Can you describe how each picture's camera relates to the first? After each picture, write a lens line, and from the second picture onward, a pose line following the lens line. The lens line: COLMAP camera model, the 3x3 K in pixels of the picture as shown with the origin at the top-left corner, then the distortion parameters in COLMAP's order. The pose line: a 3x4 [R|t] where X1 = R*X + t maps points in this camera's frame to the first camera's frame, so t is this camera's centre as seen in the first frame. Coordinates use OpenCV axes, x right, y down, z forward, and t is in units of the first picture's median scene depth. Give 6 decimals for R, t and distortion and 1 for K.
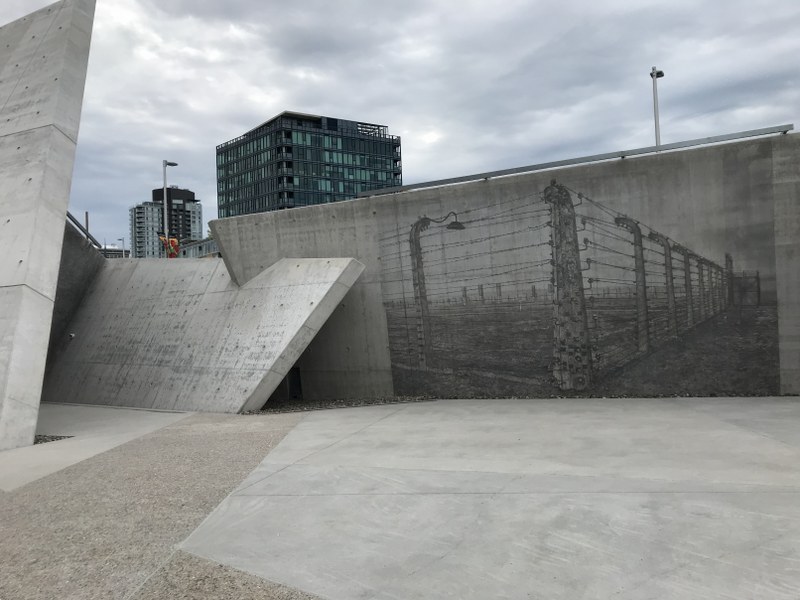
lens RADIAL K [[666.6, 0, 398.0], [0, 666.6, 289.2], [0, 0, 1]] dist [0.077933, -0.077108]
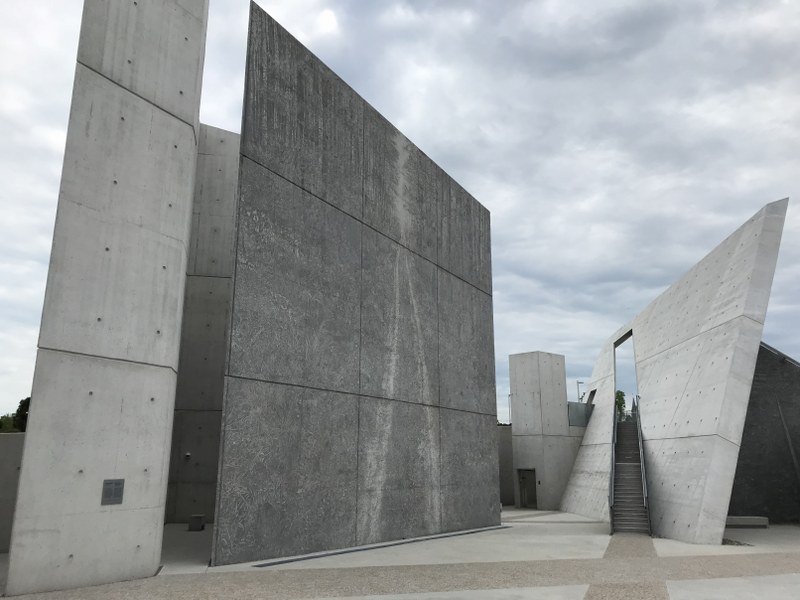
lens RADIAL K [[666.6, 0, 398.0], [0, 666.6, 289.2], [0, 0, 1]] dist [0.077933, -0.077108]
pose [[0.409502, -0.186880, -0.892963, 0.457972], [0.026258, 0.980804, -0.193222, -0.041724], [0.911931, 0.055678, 0.406548, -0.224943]]
